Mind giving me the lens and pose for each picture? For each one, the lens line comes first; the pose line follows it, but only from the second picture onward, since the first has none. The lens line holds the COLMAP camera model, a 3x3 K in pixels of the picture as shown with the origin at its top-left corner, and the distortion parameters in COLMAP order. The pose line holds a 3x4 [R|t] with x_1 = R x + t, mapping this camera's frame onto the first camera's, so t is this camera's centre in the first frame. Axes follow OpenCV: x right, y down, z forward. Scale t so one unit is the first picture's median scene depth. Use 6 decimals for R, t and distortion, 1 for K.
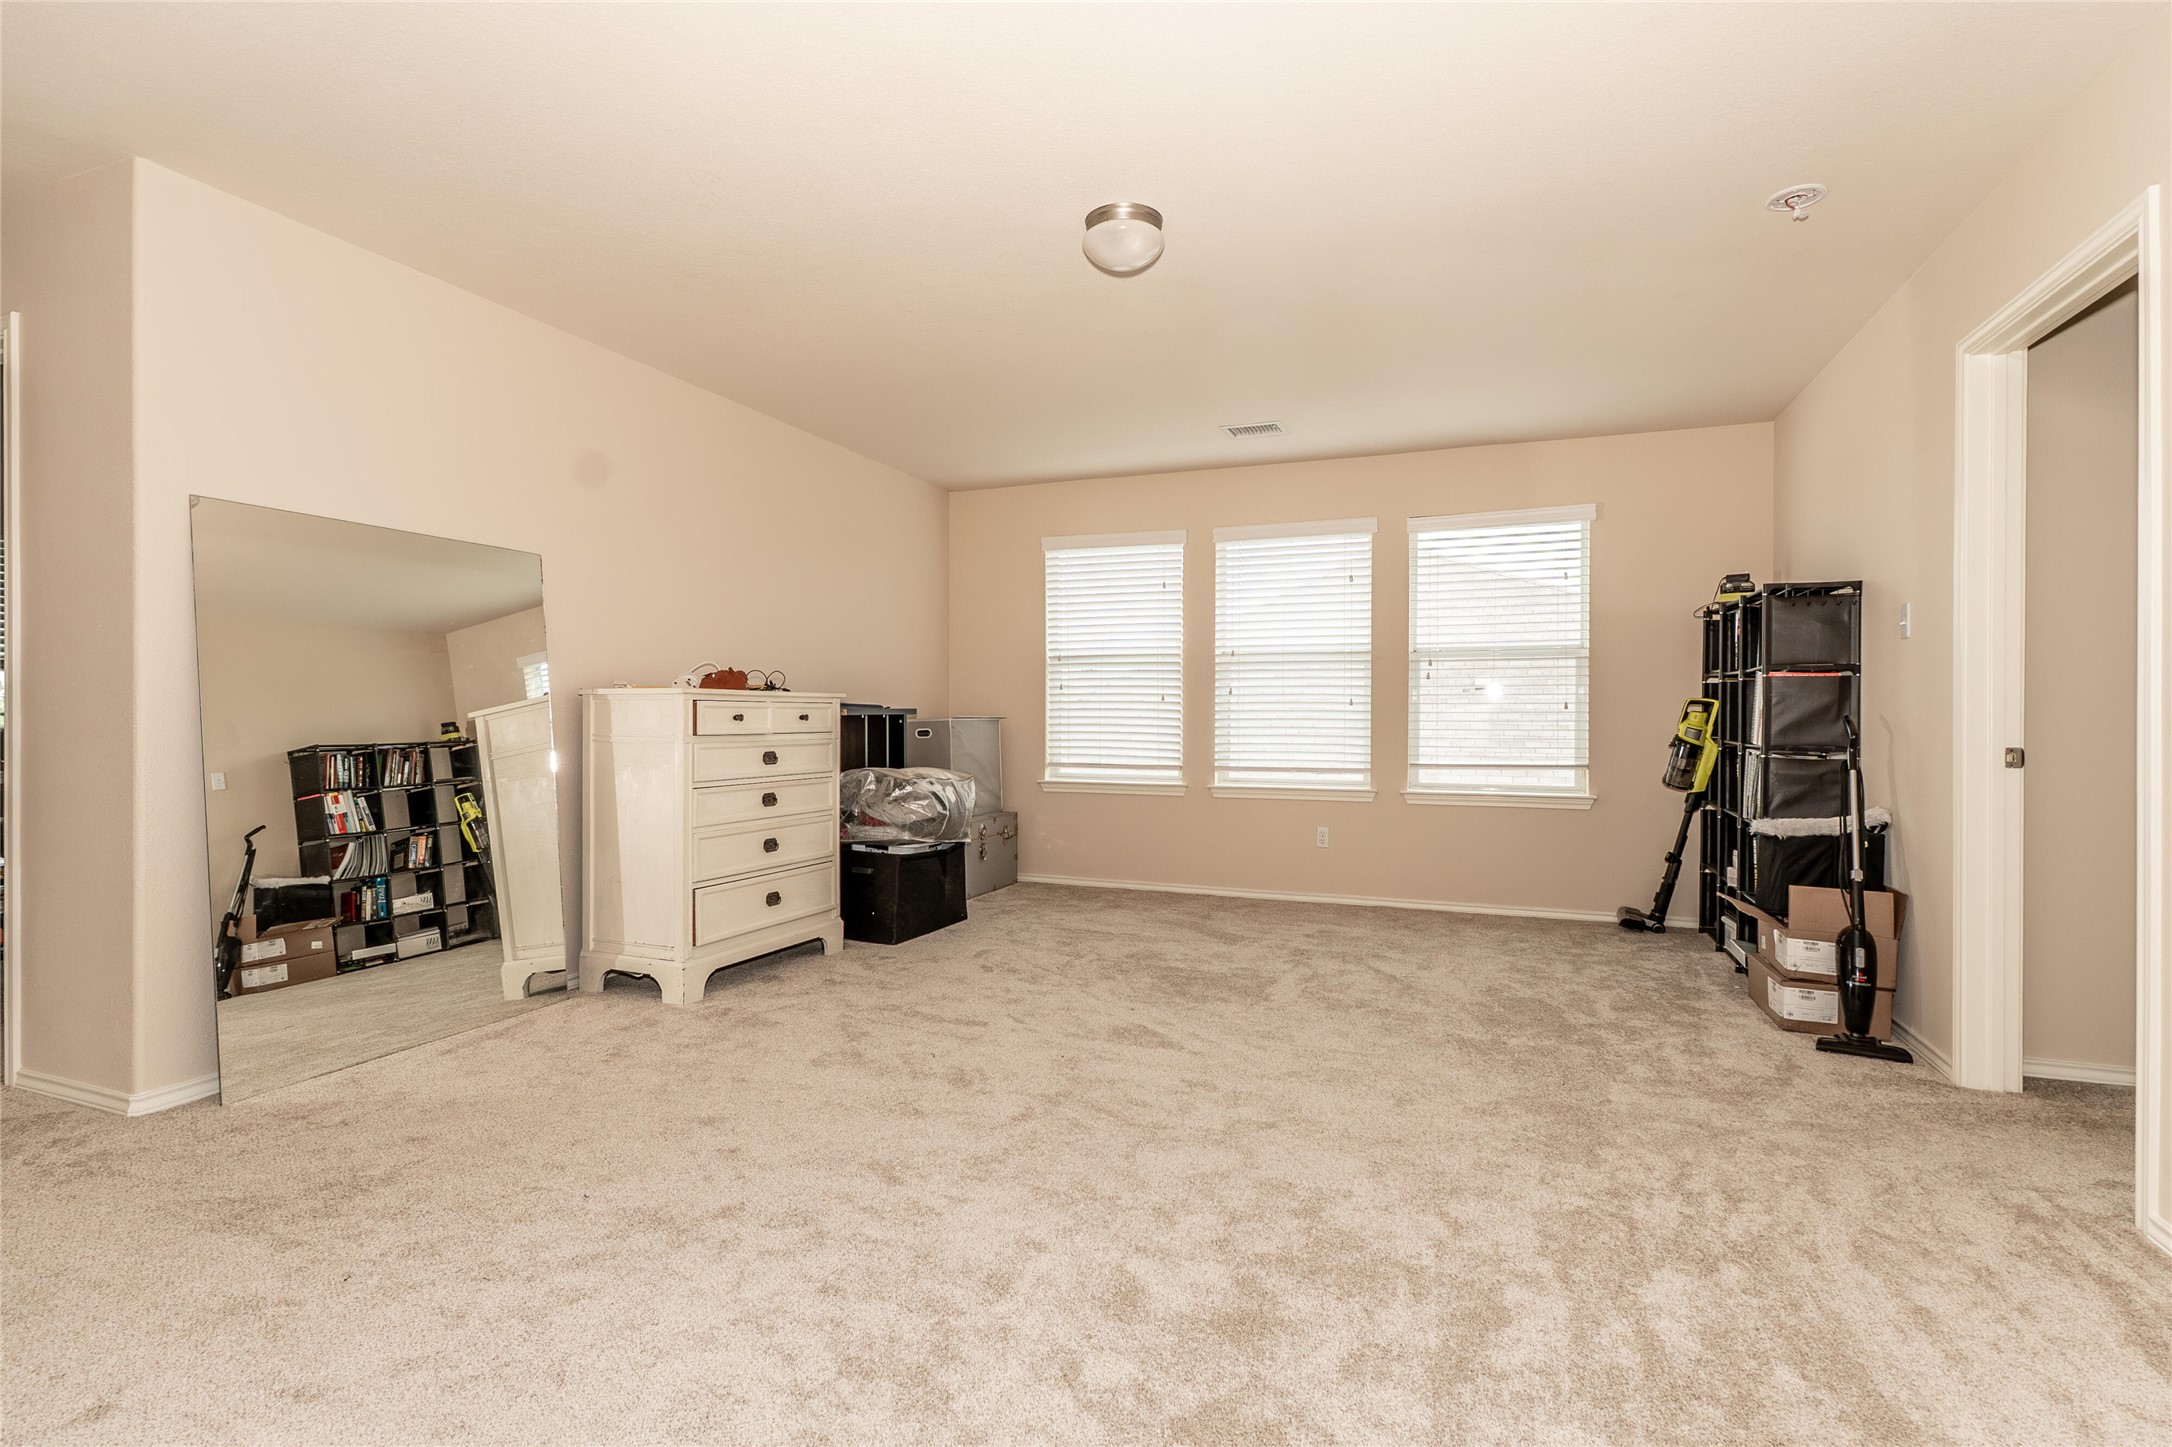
lens RADIAL K [[1026.7, 0, 1086.0], [0, 1026.7, 723.5], [0, 0, 1]] dist [-0.001846, -0.000134]
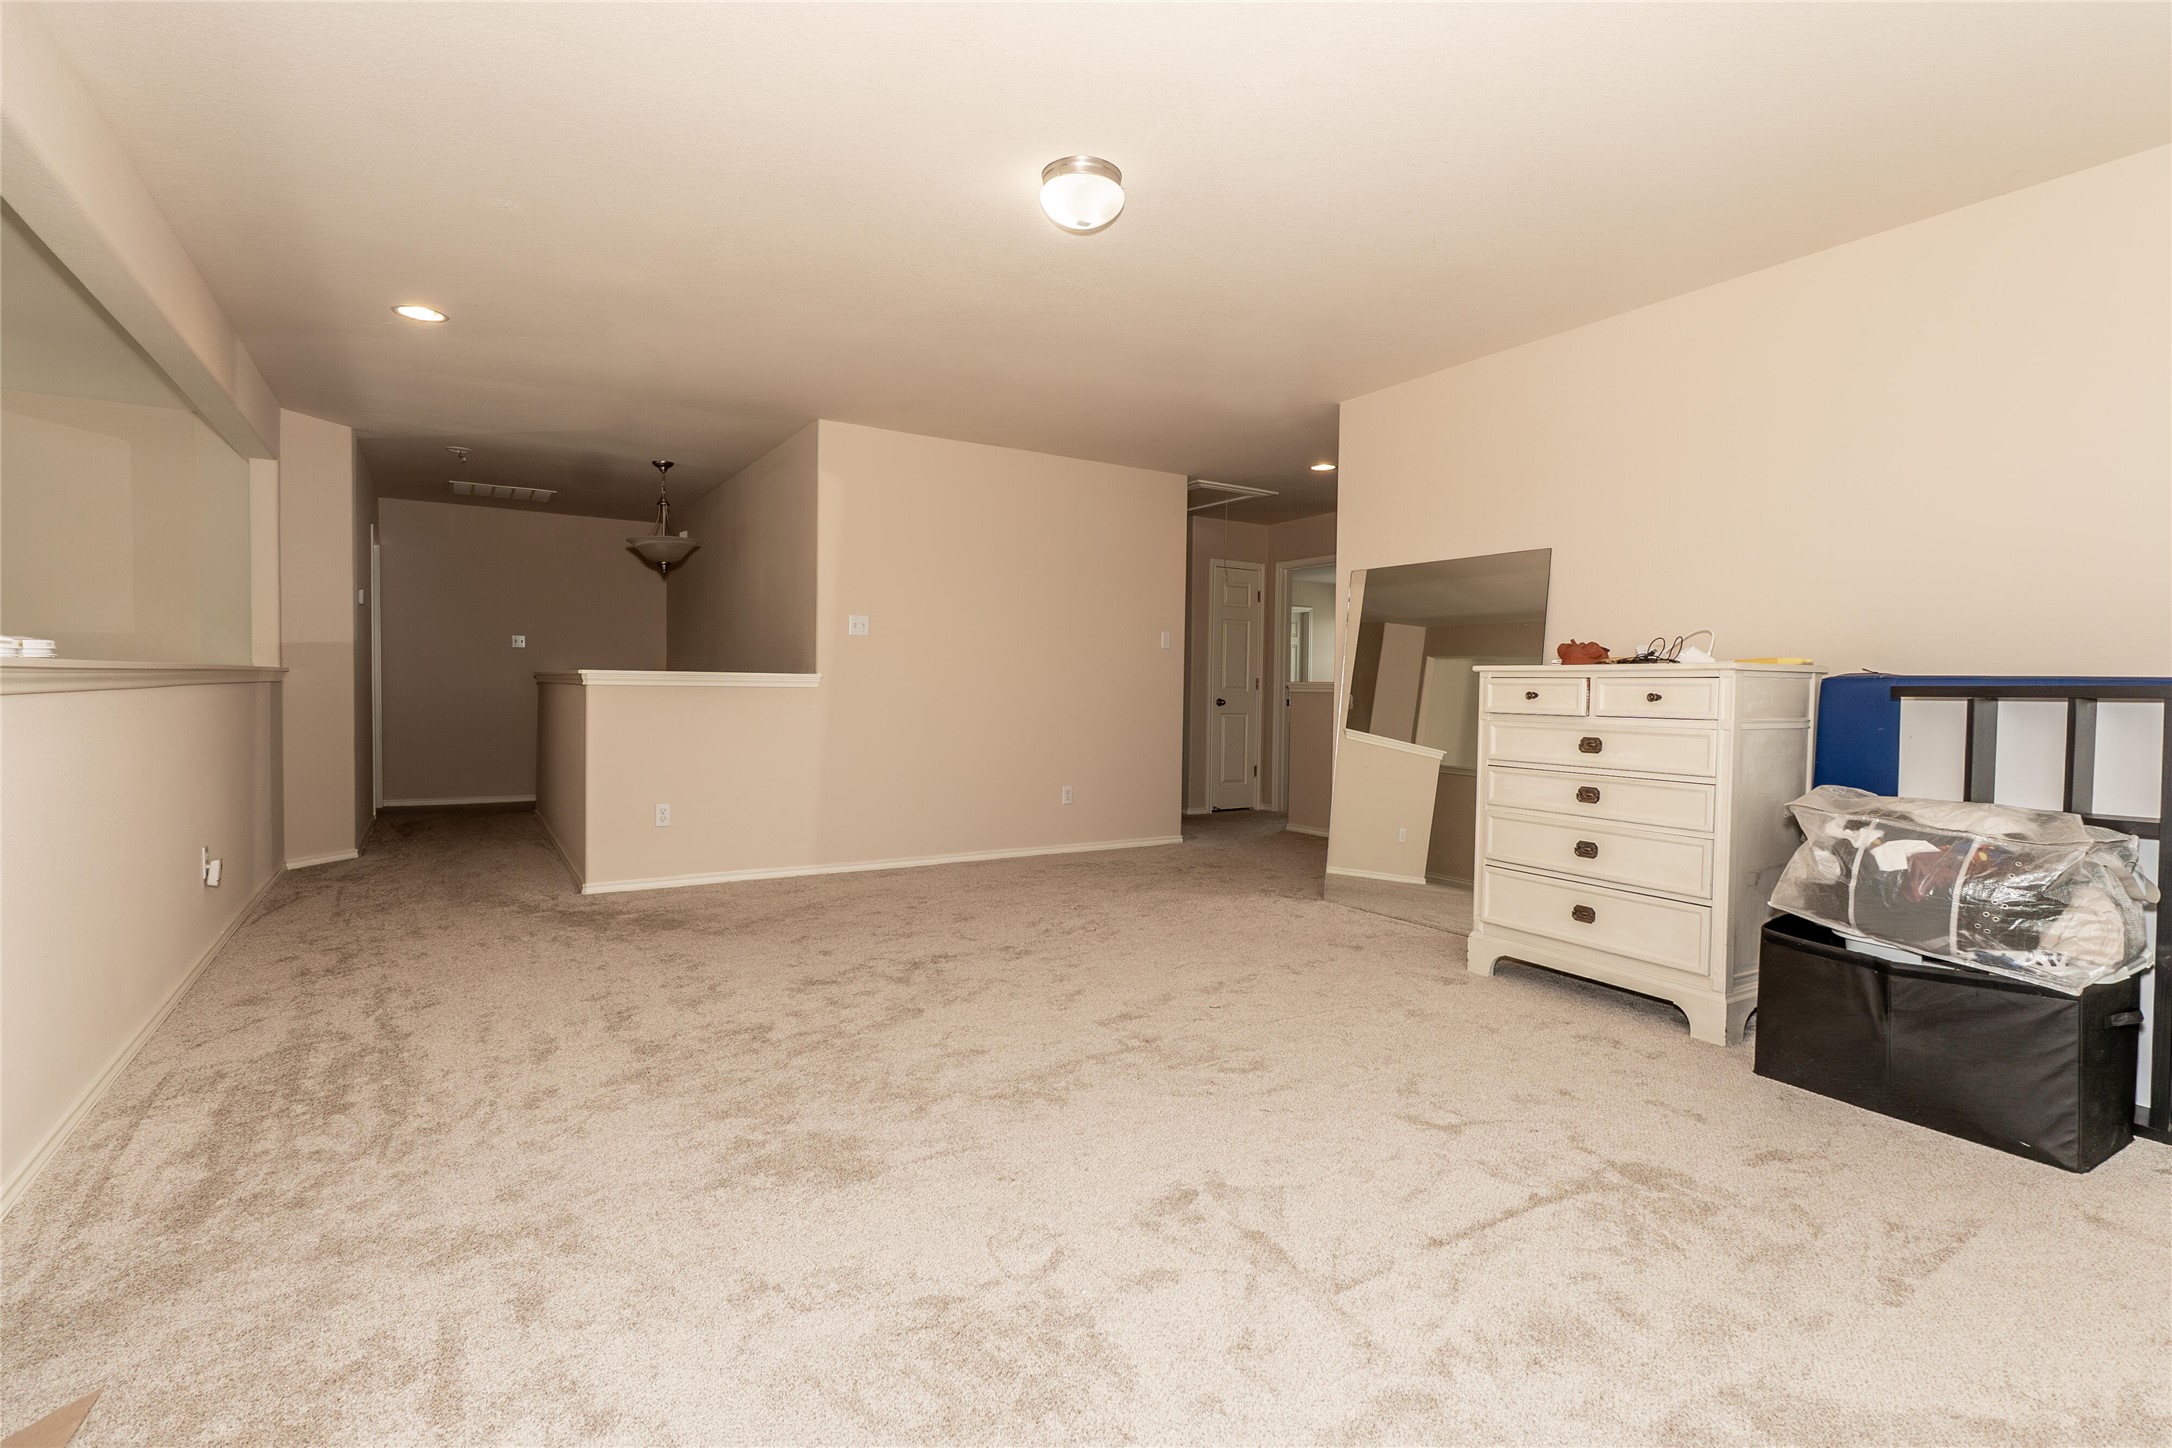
lens RADIAL K [[1026.7, 0, 1086.0], [0, 1026.7, 724.0], [0, 0, 1]] dist [-0.001846, -0.000134]
pose [[-0.589914, 0.016802, -0.807291, 0.502004], [-0.021352, 0.999109, 0.036397, -0.004252], [0.807184, 0.038709, -0.589030, 0.964346]]
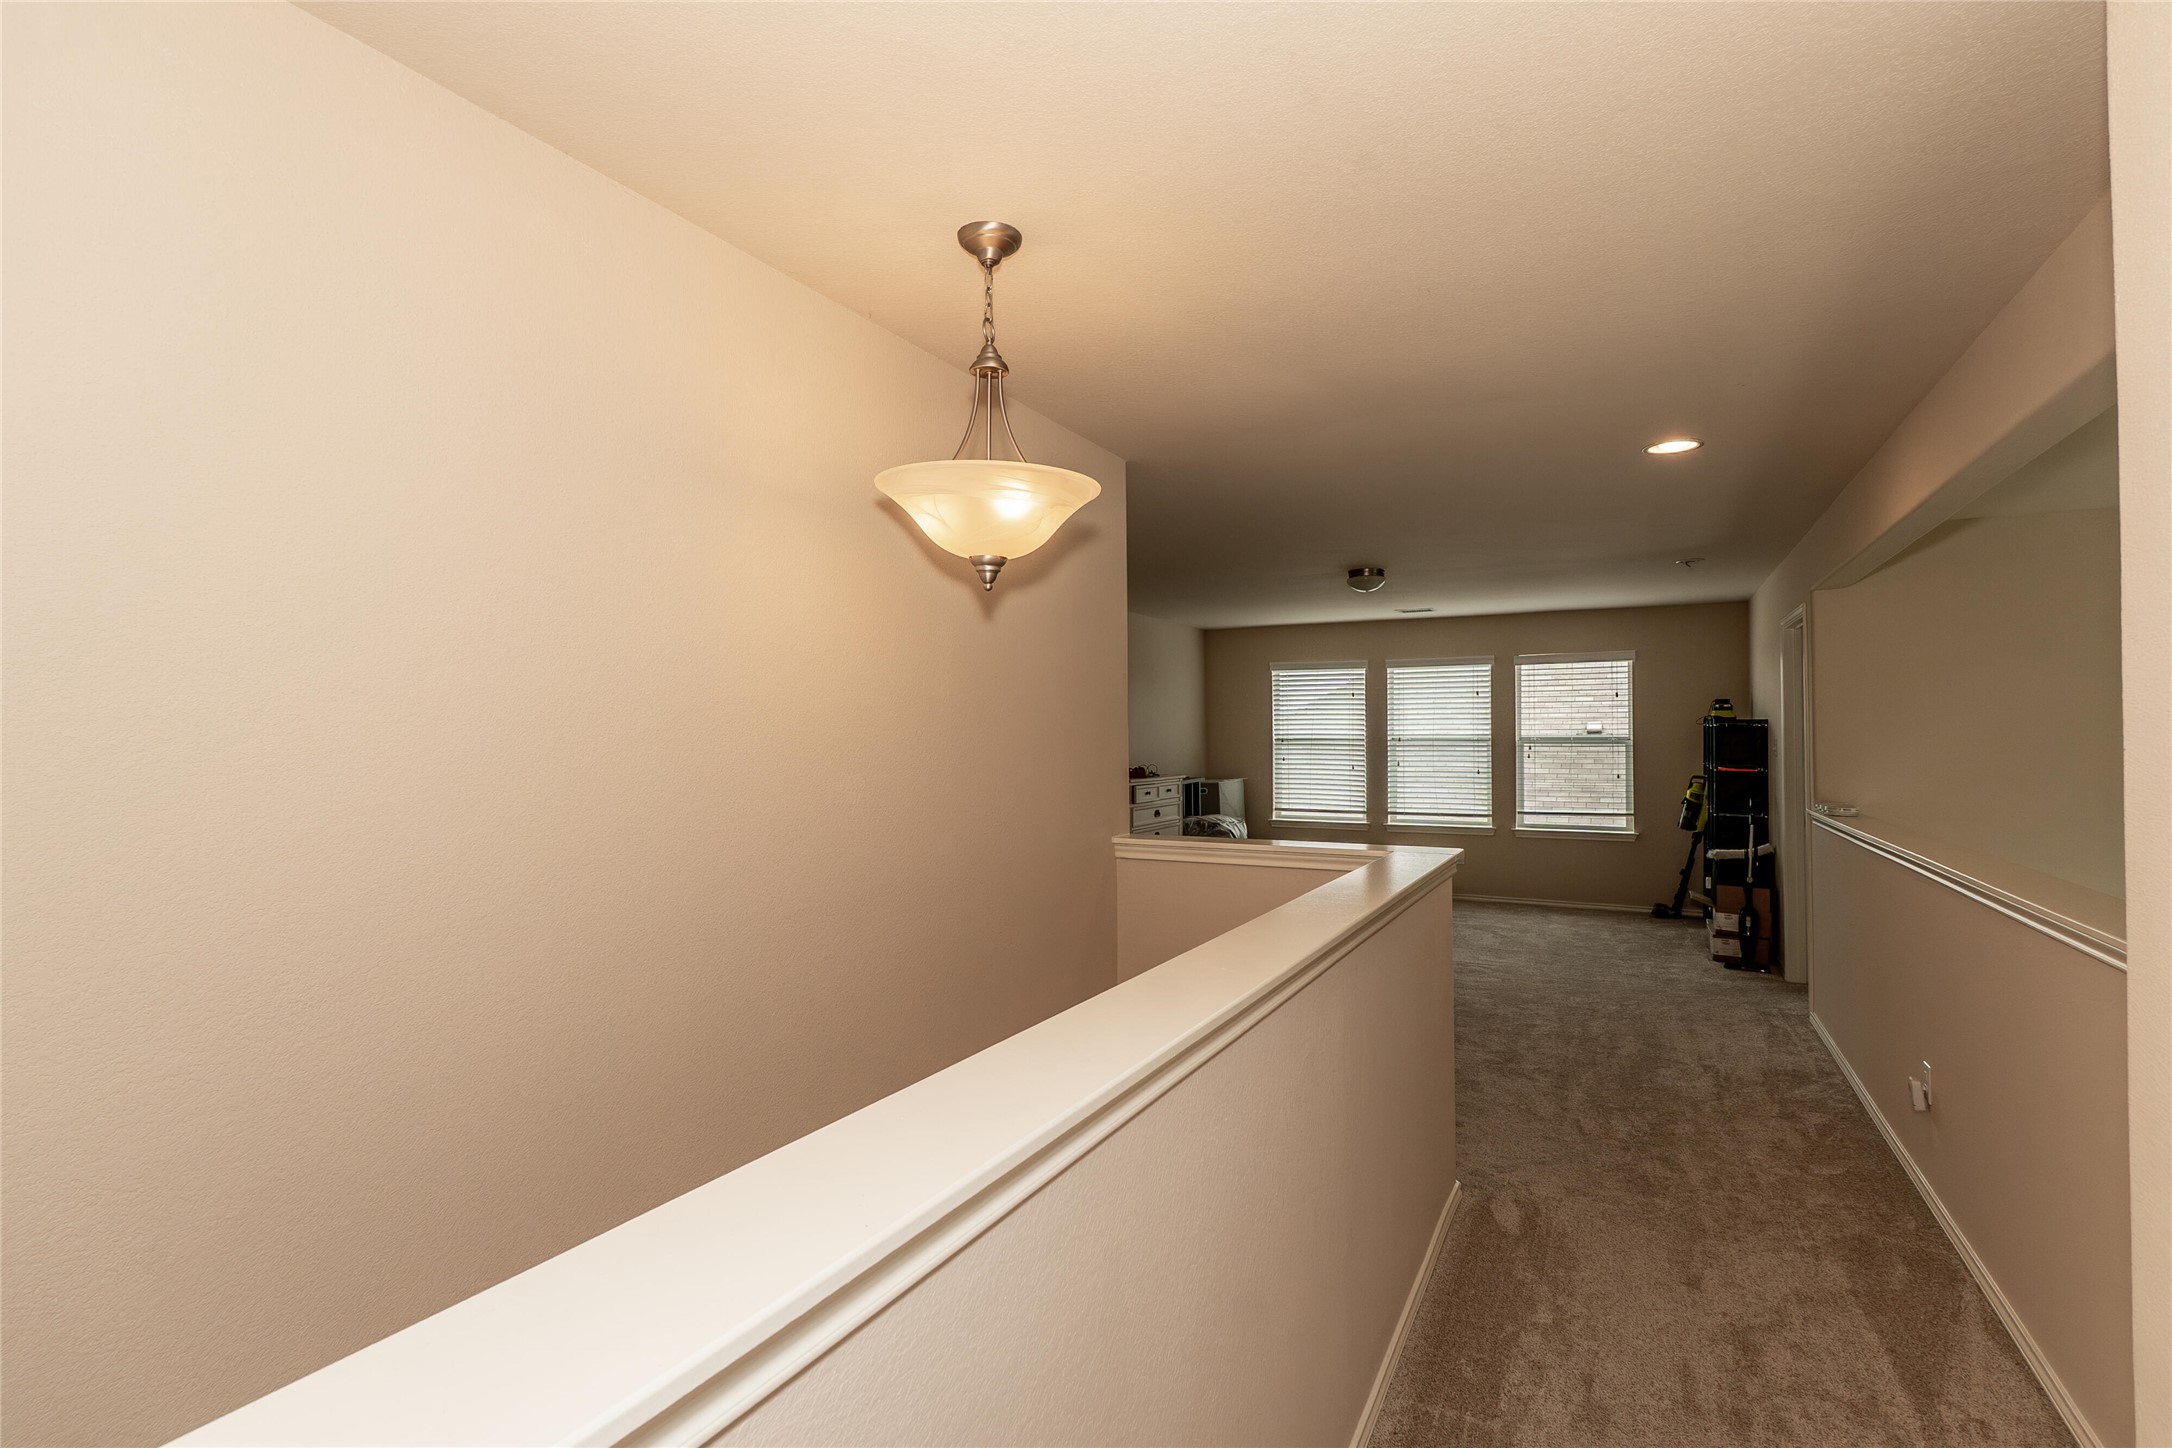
lens RADIAL K [[991.2, 0, 1086.0], [0, 991.2, 724.0], [0, 0, 1]] dist [0.001439, 0.000085]
pose [[0.991617, -0.009318, -0.128879, -0.167379], [0.006380, 0.999711, -0.023195, -0.074540], [0.129058, 0.022178, 0.991389, -0.692087]]
